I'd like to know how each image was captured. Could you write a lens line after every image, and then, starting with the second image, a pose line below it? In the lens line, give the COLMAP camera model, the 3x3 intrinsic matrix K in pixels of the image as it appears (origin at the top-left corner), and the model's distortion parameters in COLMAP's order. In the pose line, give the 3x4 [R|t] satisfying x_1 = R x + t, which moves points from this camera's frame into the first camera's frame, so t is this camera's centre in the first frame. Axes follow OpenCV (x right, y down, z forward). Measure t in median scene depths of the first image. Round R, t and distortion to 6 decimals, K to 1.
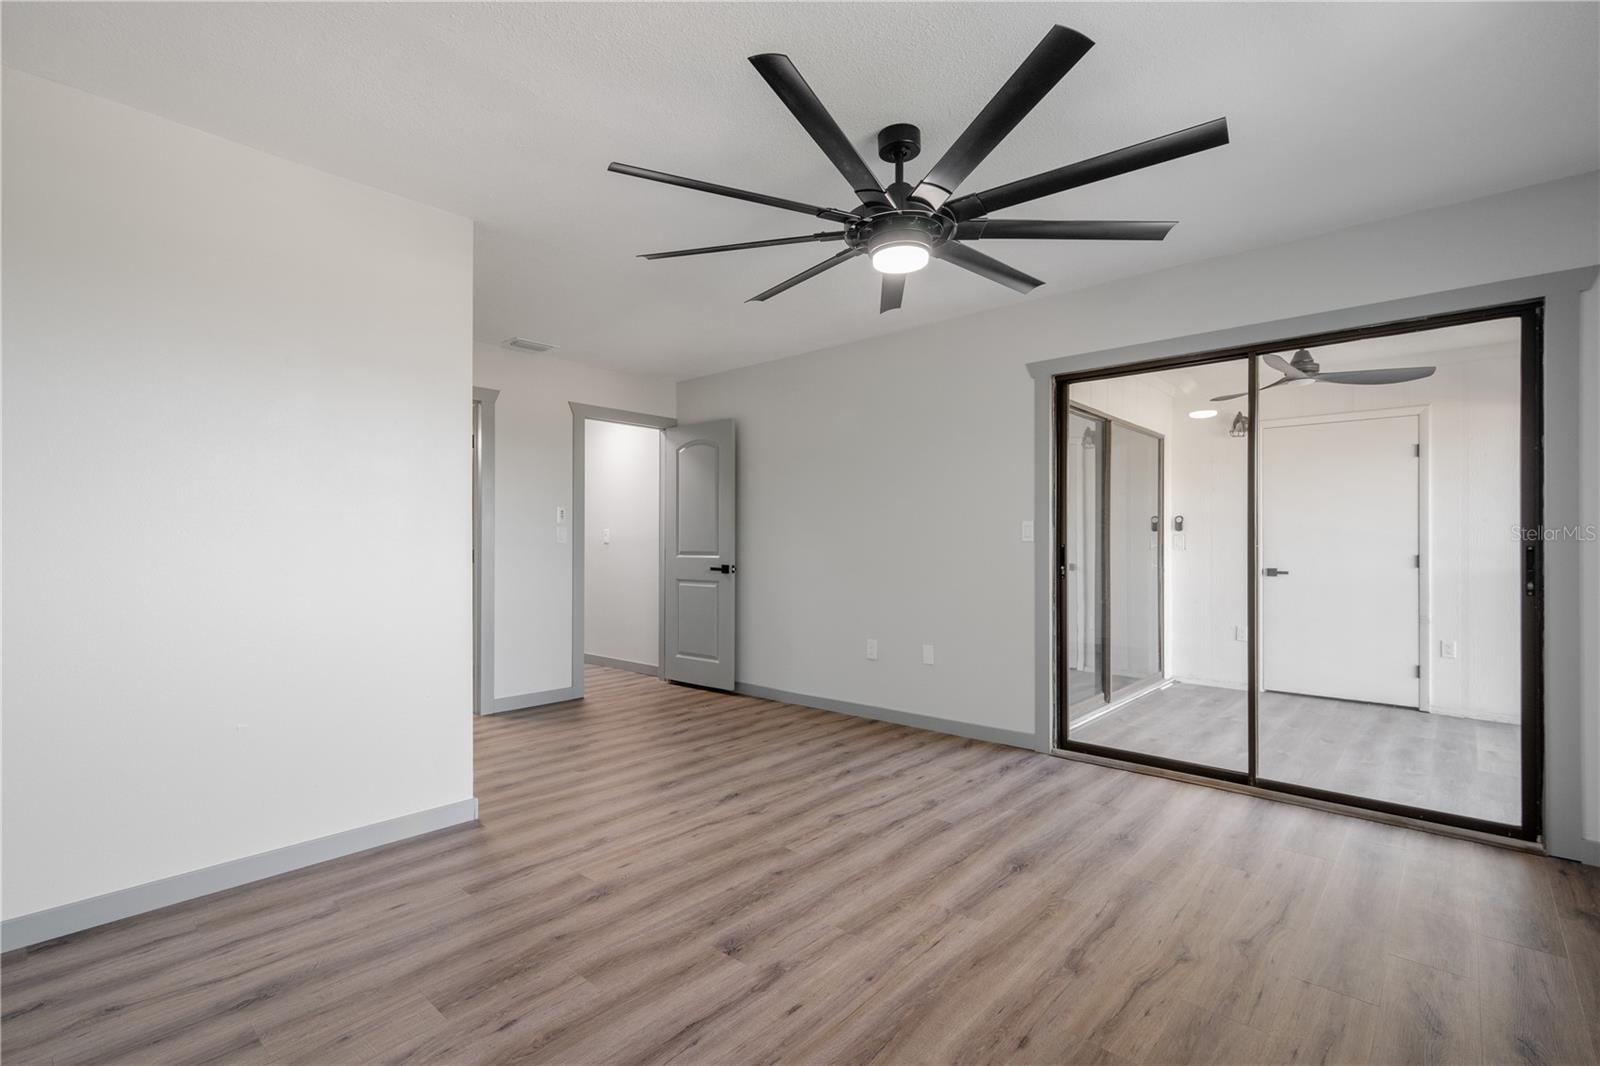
lens RADIAL K [[741.1, 0, 798.5], [0, 741.1, 543.4], [0, 0, 1]] dist [0.030272, 0.000152]
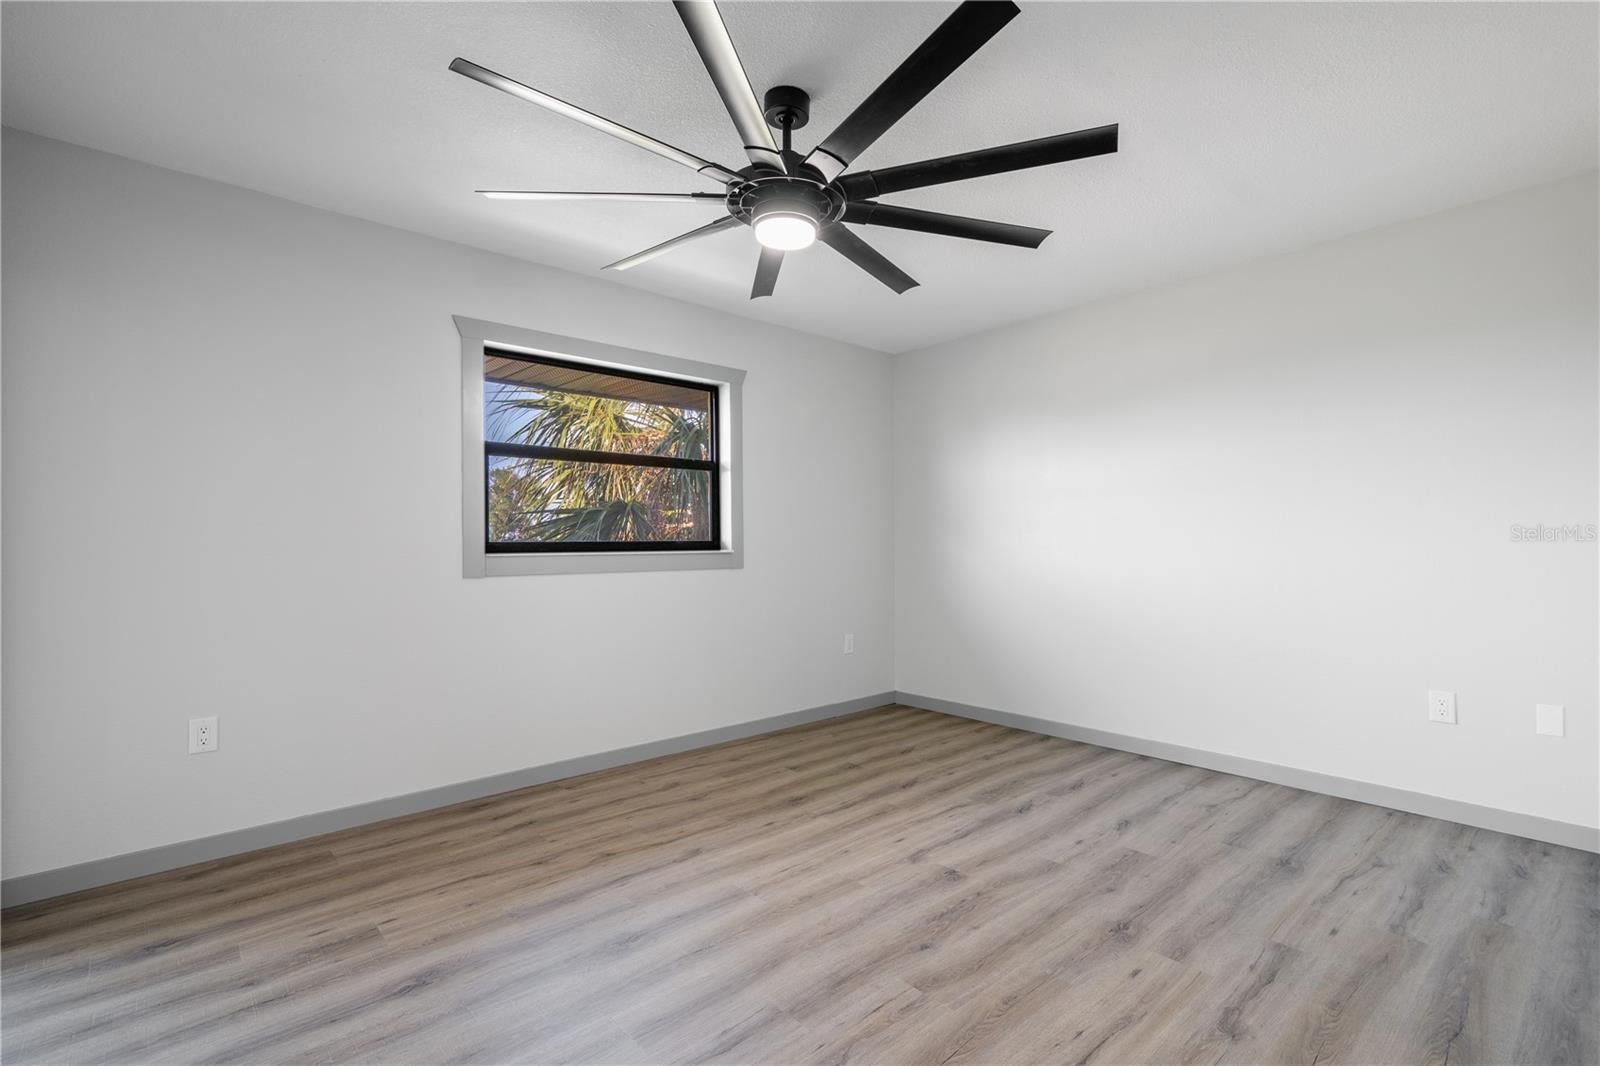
lens RADIAL K [[741.1, 0, 798.5], [0, 741.1, 543.4], [0, 0, 1]] dist [0.030272, 0.000152]
pose [[-0.992957, 0.001938, 0.118463, 0.014205], [0.002261, 0.999994, 0.002595, -0.004092], [-0.118457, 0.002845, -0.992955, 2.026524]]
